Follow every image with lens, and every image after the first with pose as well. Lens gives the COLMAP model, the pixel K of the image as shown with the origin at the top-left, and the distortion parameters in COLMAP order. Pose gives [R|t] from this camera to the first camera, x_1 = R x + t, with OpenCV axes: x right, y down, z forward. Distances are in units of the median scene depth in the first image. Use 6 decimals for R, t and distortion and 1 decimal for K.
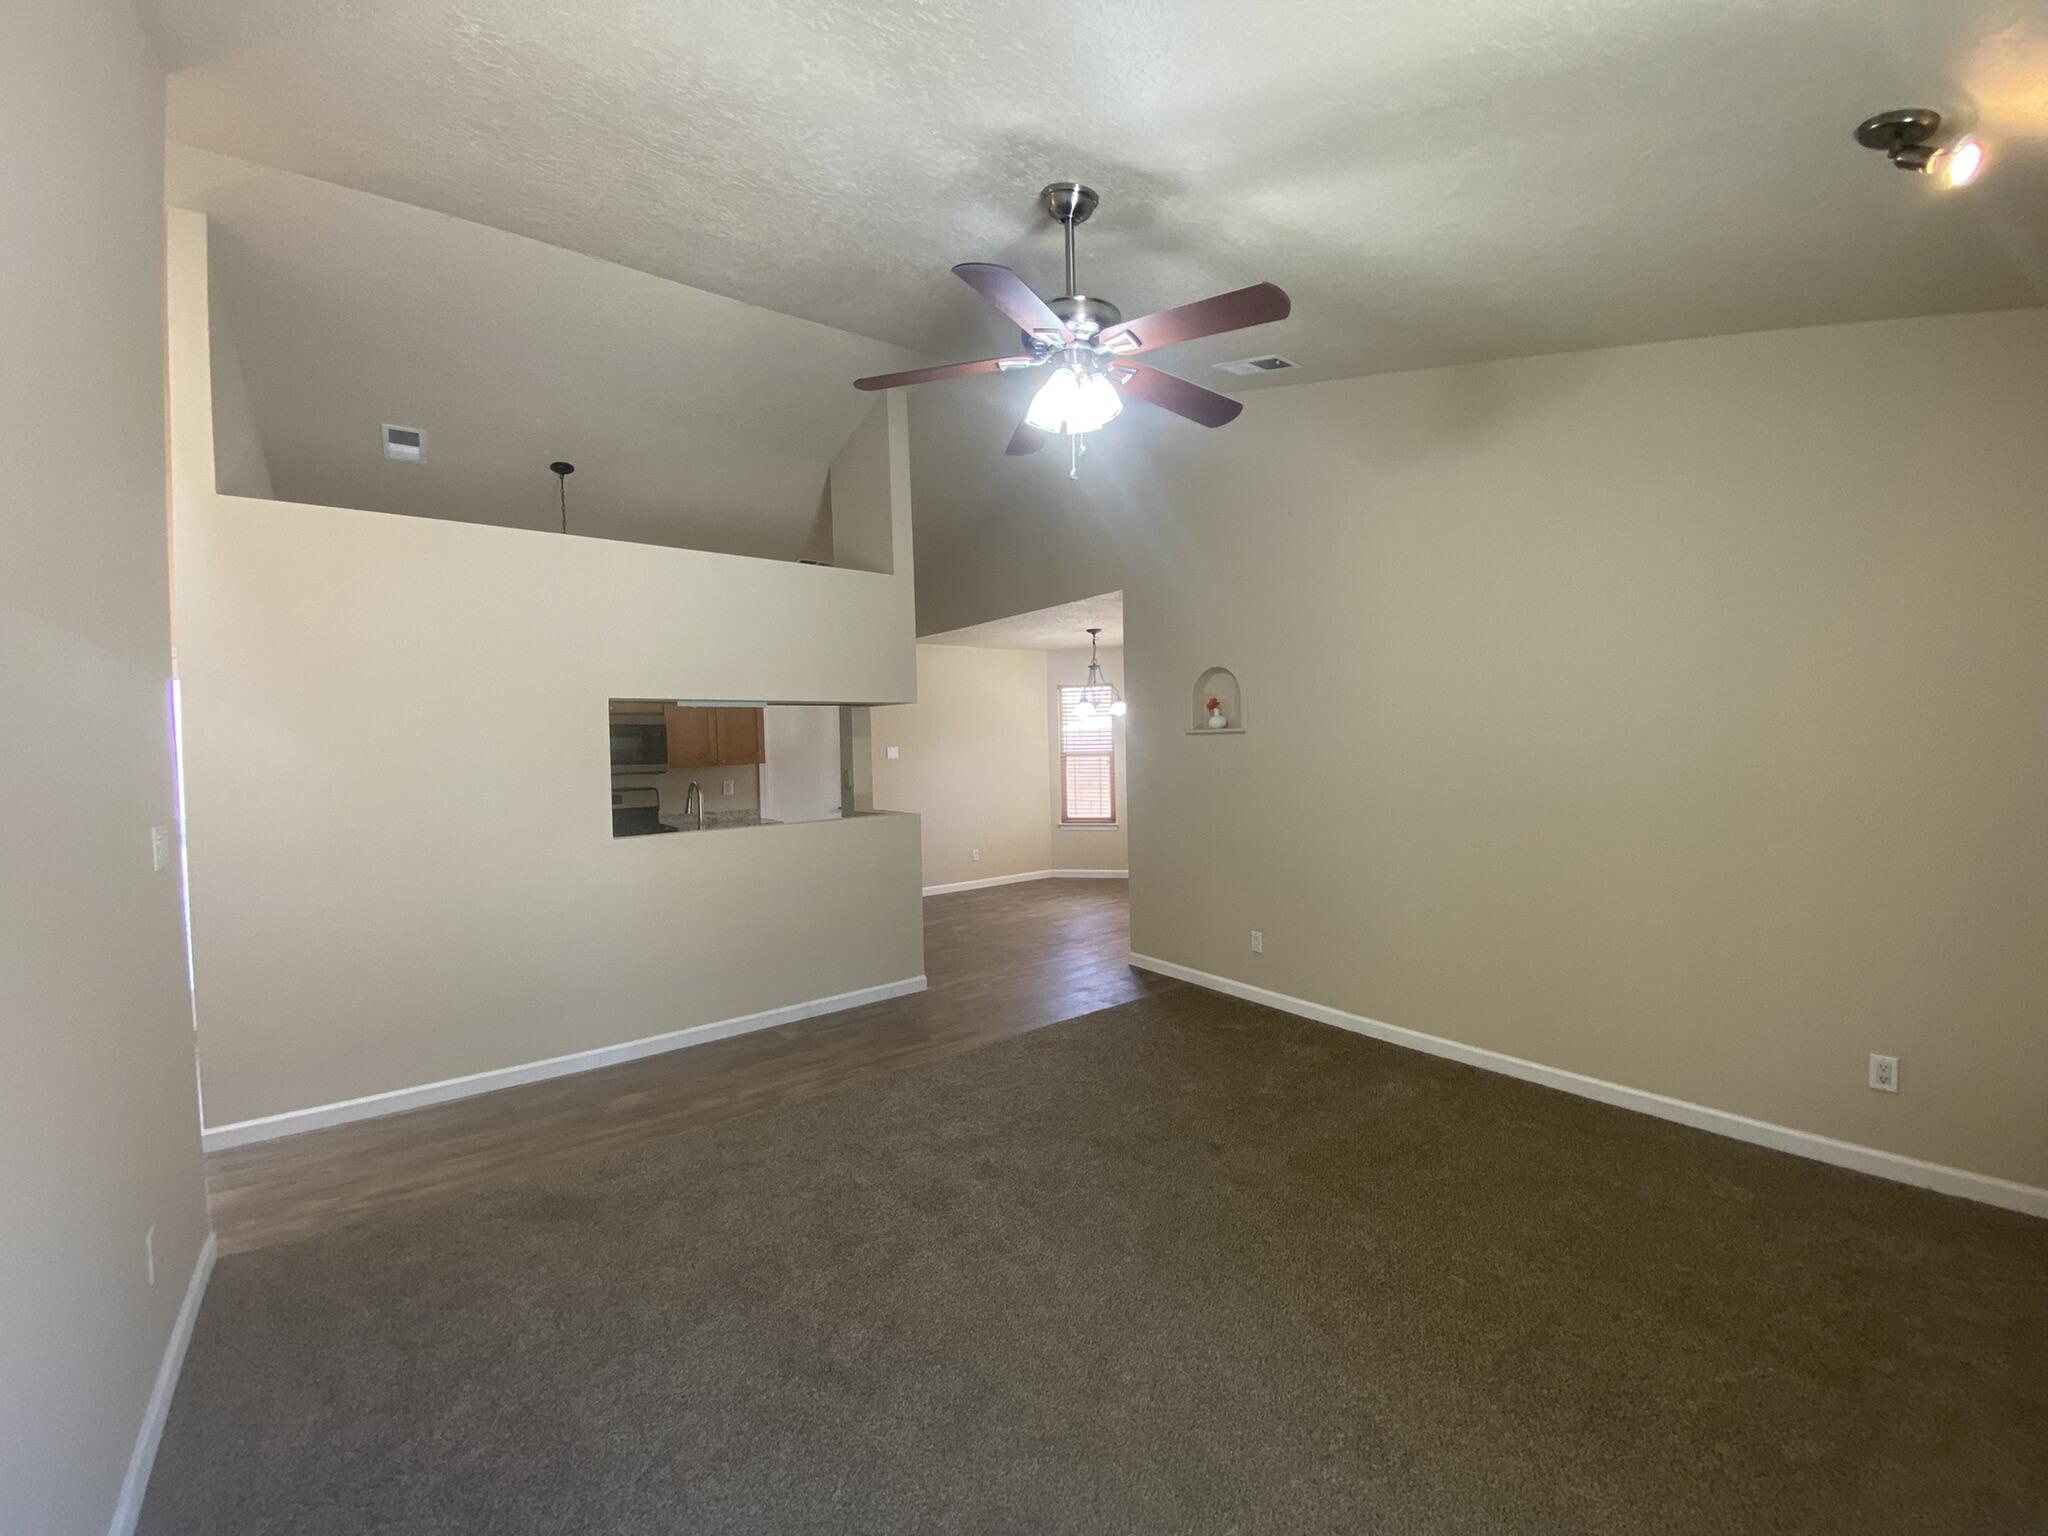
lens RADIAL K [[837.9, 0, 1018.1], [0, 837.9, 752.6], [0, 0, 1]] dist [0.019043, -0.015581]
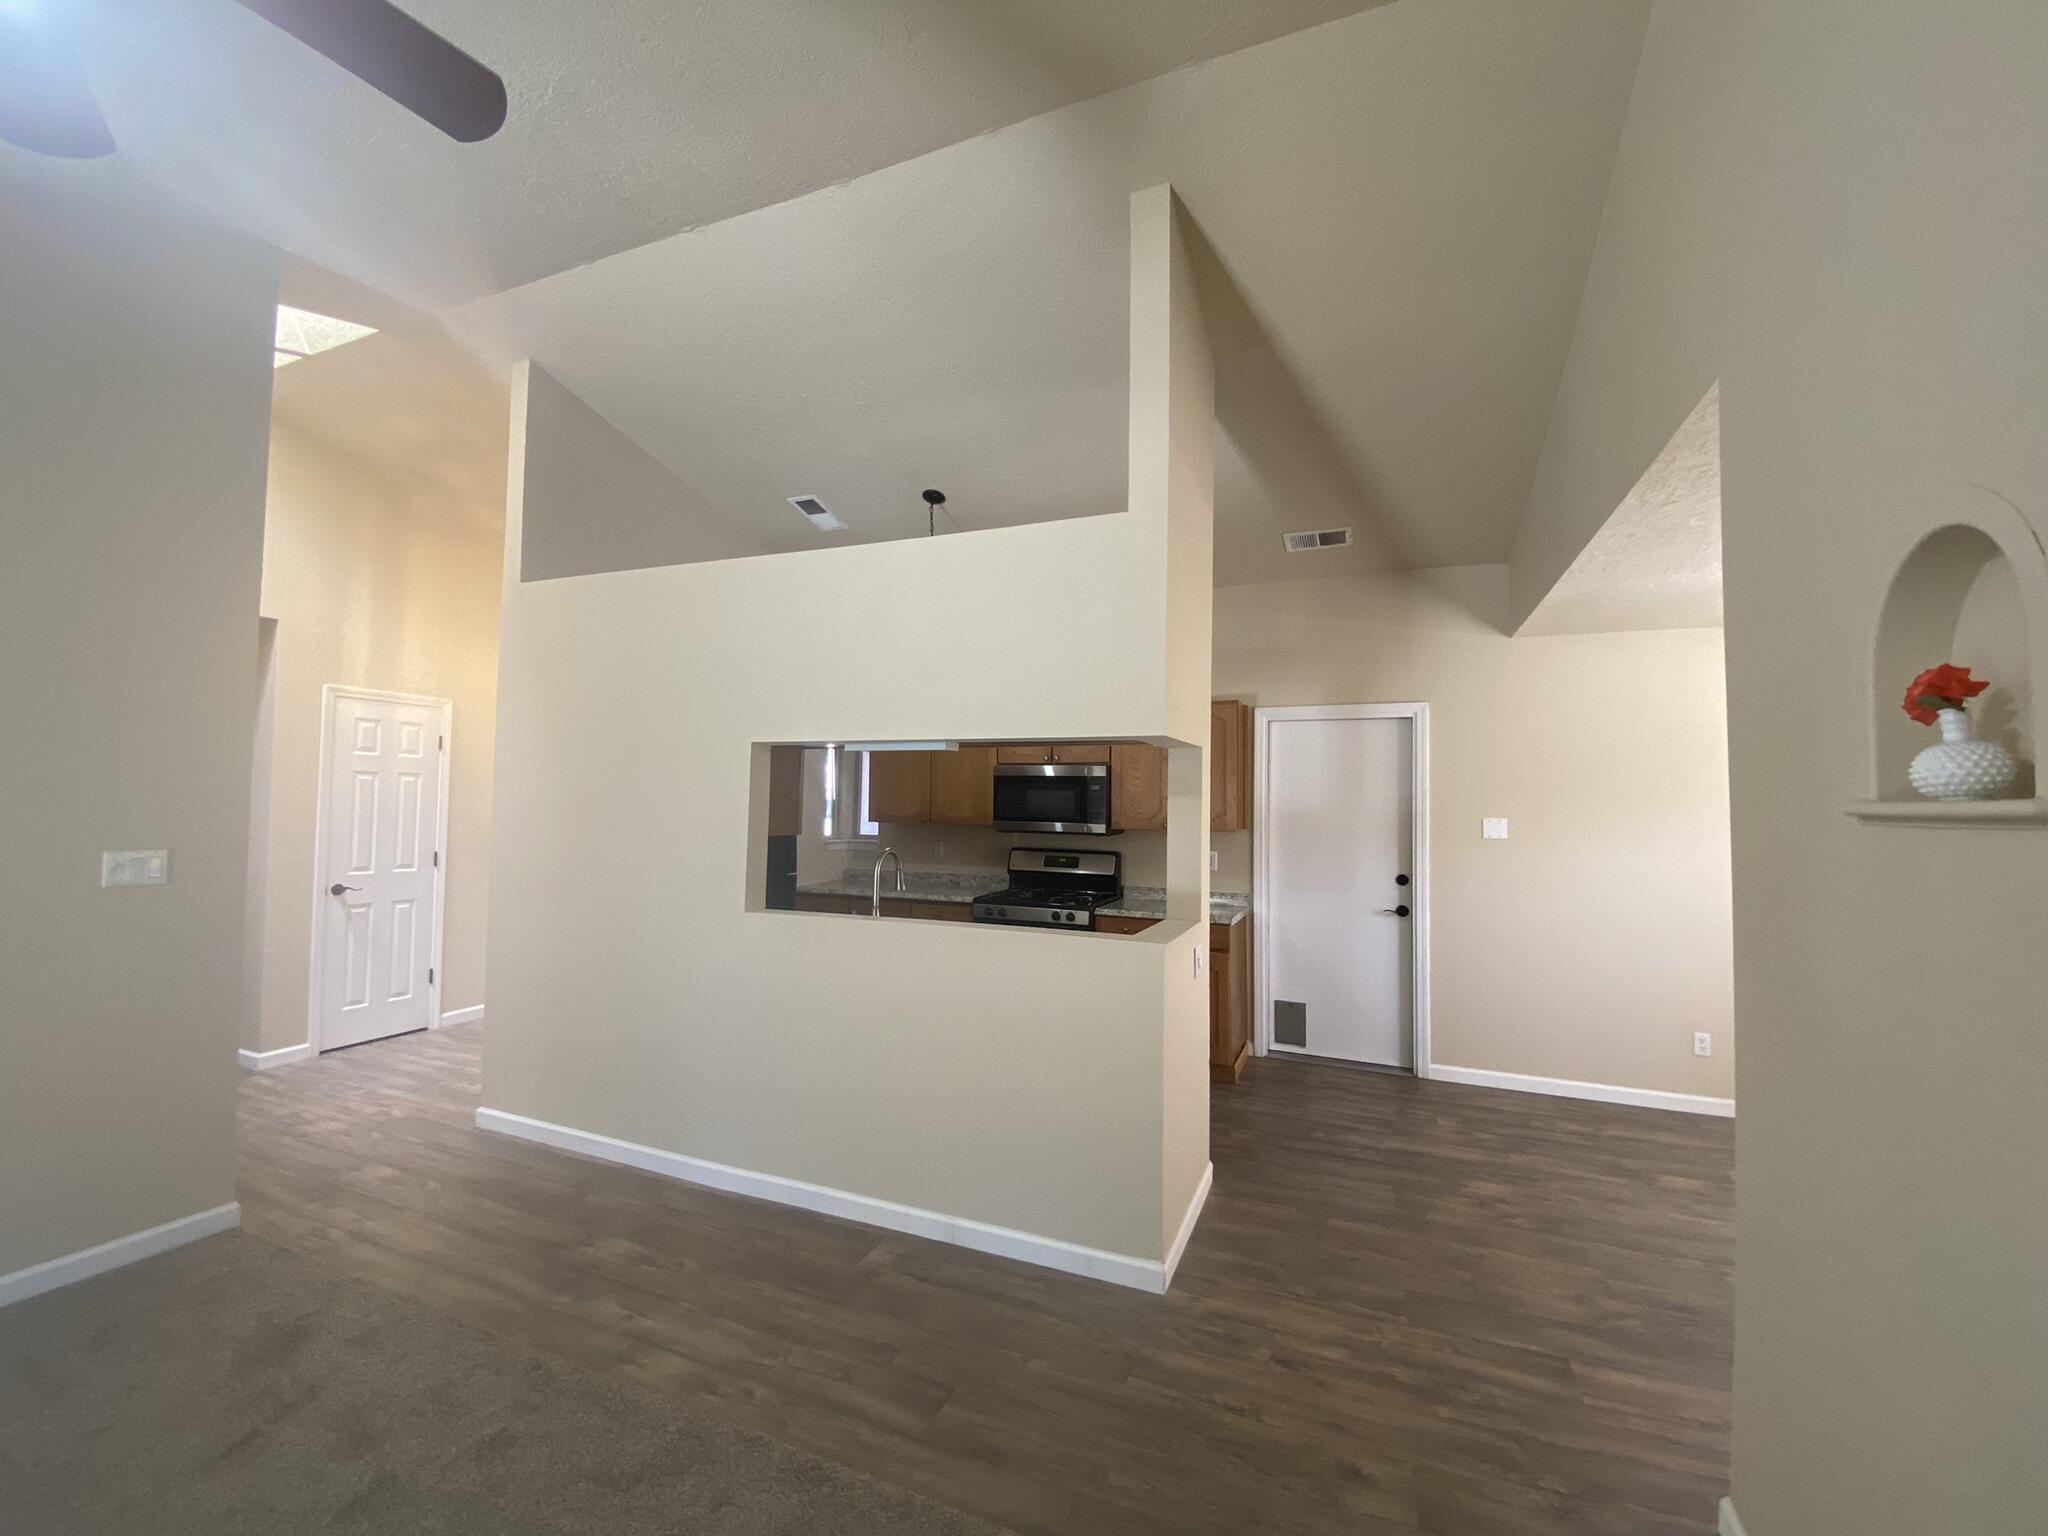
lens RADIAL K [[837.9, 0, 996.9], [0, 837.9, 767.7], [0, 0, 1]] dist [0.019043, -0.015581]
pose [[0.496482, -0.005249, -0.868031, 0.373364], [-0.036288, 0.998982, -0.026796, -0.027348], [0.867288, 0.044802, 0.495786, 0.829681]]
